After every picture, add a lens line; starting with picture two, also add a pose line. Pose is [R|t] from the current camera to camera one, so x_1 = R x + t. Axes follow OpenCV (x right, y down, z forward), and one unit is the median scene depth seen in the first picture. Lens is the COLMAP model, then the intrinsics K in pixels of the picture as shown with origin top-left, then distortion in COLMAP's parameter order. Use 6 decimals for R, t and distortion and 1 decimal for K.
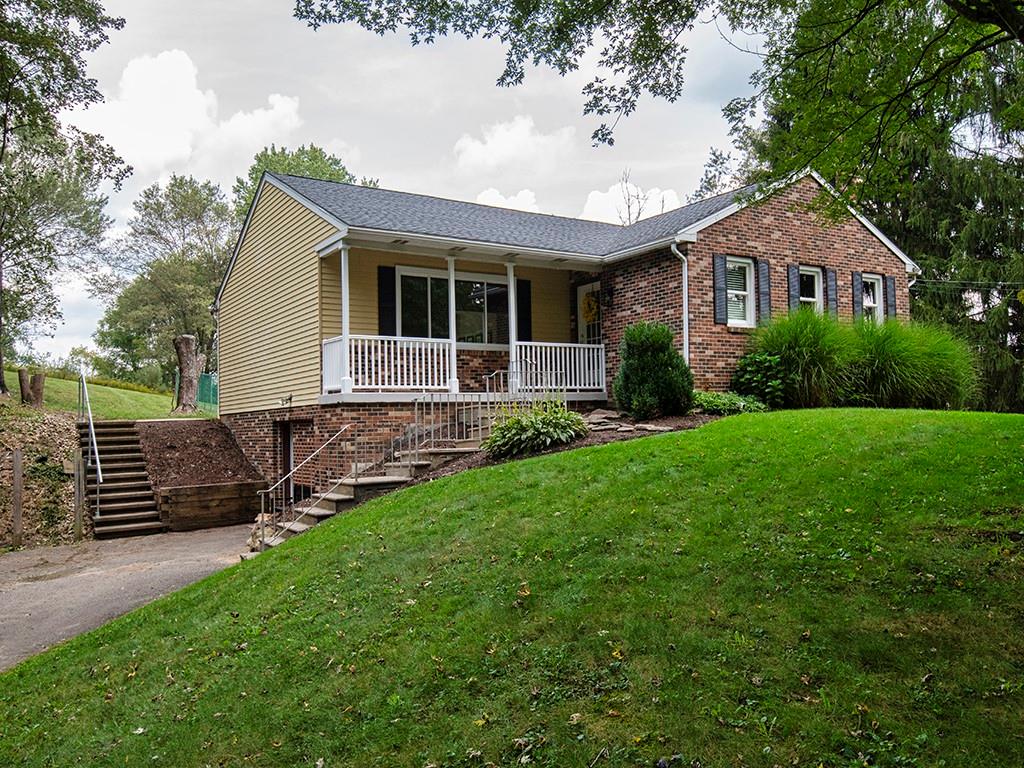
lens RADIAL K [[833.4, 0, 512.0], [0, 833.4, 384.0], [0, 0, 1]] dist [0.100814, 0.001952]
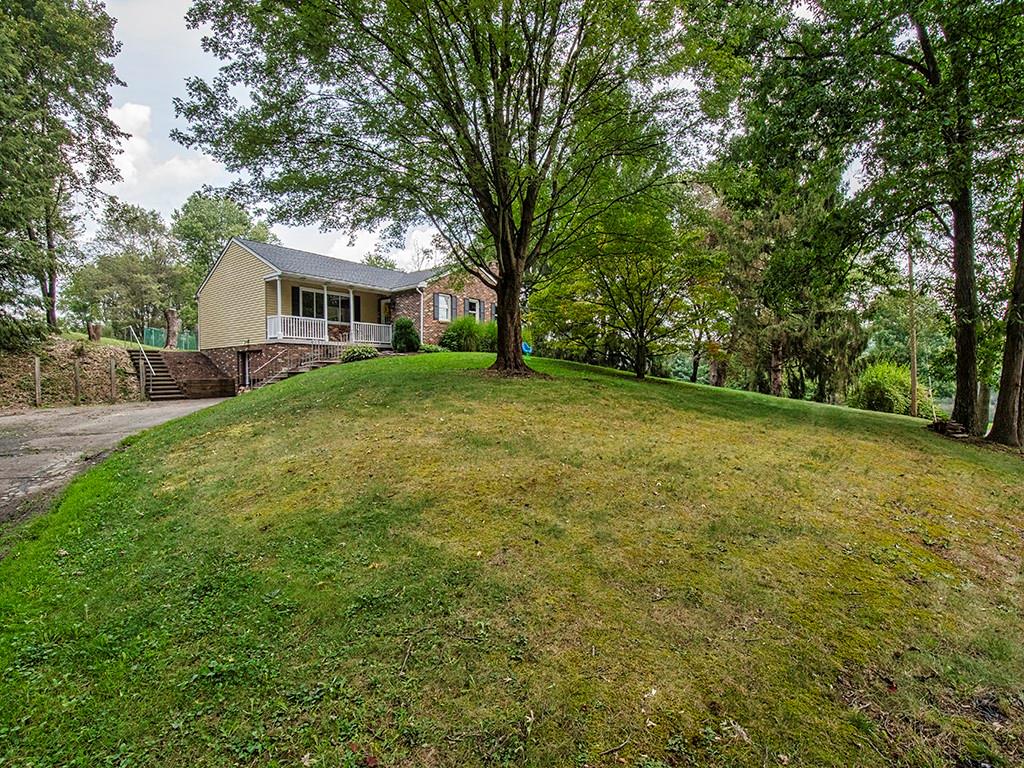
lens RADIAL K [[455.7, 0, 512.0], [0, 455.7, 384.0], [0, 0, 1]] dist [0.000694, -0.000066]
pose [[0.943636, 0.012088, 0.330765, 0.004017], [-0.037350, 0.996839, 0.070126, 0.020489], [-0.328872, -0.078527, 0.941104, -0.430548]]
